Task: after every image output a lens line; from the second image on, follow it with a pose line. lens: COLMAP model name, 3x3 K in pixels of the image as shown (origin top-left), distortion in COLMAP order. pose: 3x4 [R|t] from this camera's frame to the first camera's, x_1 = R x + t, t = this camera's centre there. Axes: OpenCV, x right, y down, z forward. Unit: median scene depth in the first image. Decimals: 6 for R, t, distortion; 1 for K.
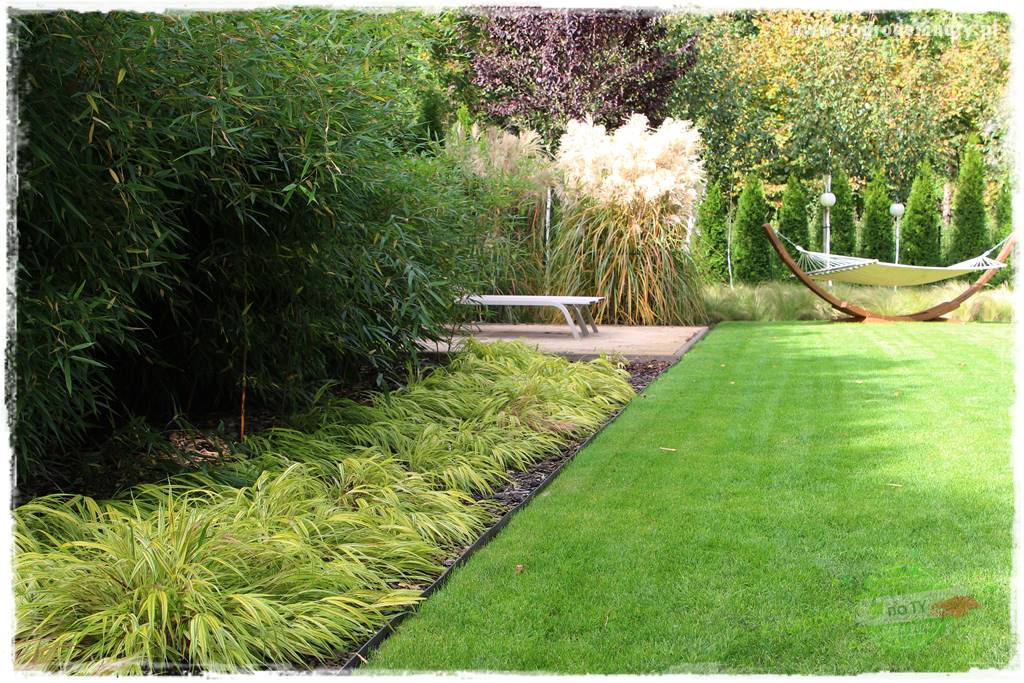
lens RADIAL K [[1379.8, 0, 534.6], [0, 1379.8, 367.5], [0, 0, 1]] dist [-0.027895, 0.000000]
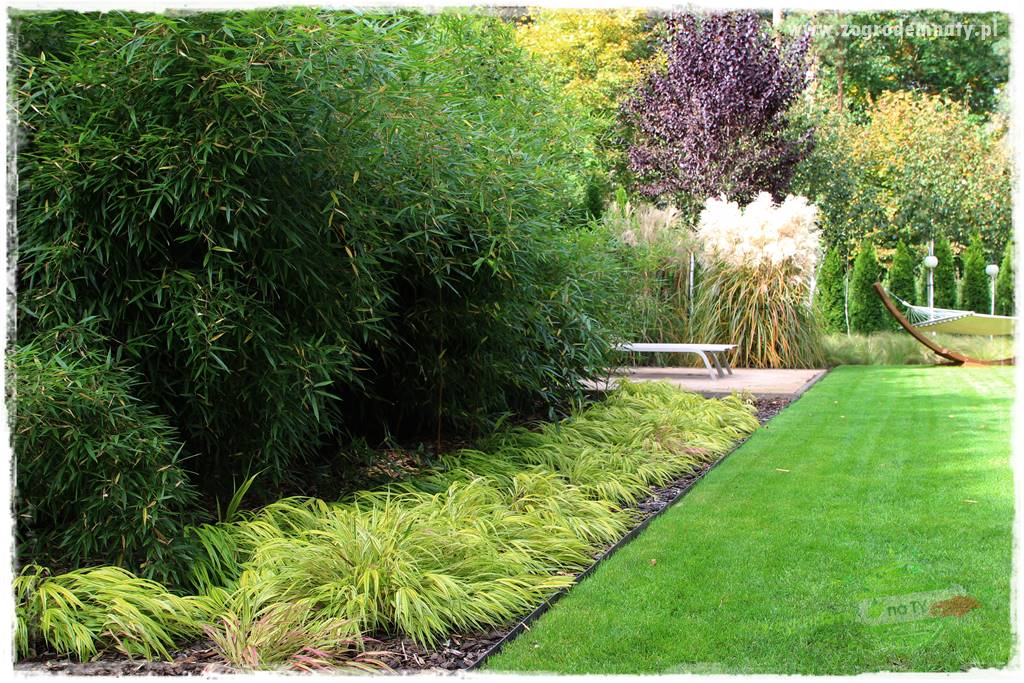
lens RADIAL K [[1150.9, 0, 510.1], [0, 1150.9, 339.2], [0, 0, 1]] dist [-0.084746, 0.000000]
pose [[0.988990, -0.000729, -0.147981, 0.003936], [-0.007536, 0.998442, -0.055286, 0.000707], [0.147791, 0.055792, 0.987444, -0.015192]]
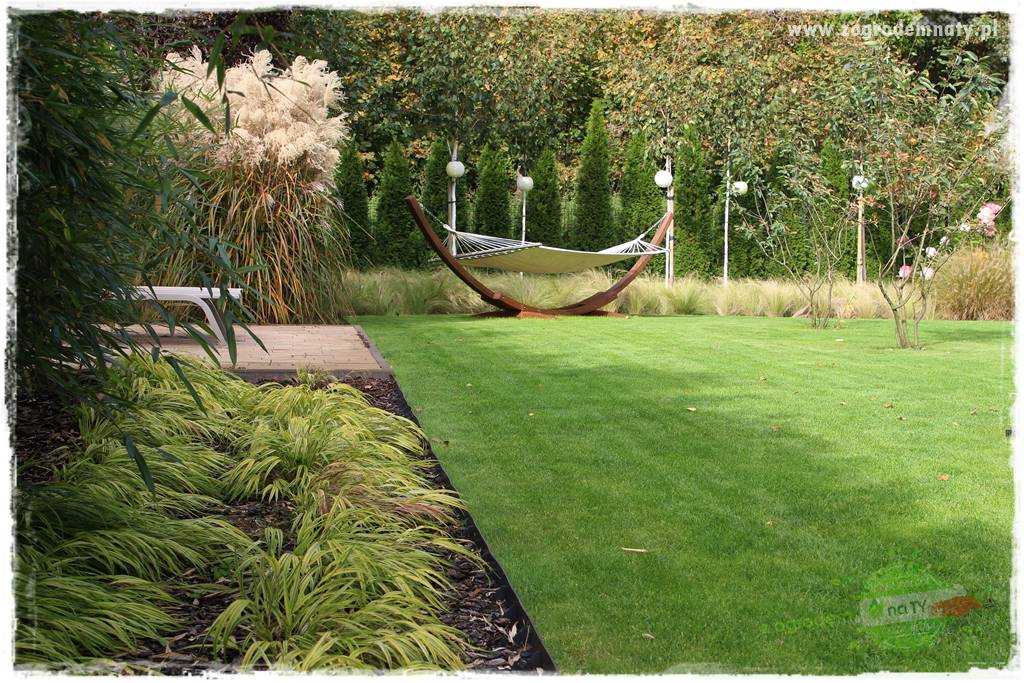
lens RADIAL K [[1586.0, 0, 513.1], [0, 1586.0, 342.1], [0, 0, 1]] dist [-0.032139, 0.000000]
pose [[0.958622, -0.004613, 0.284643, -0.068716], [0.008268, 0.999898, -0.011640, -0.013517], [-0.284560, 0.013512, 0.958563, 0.171295]]
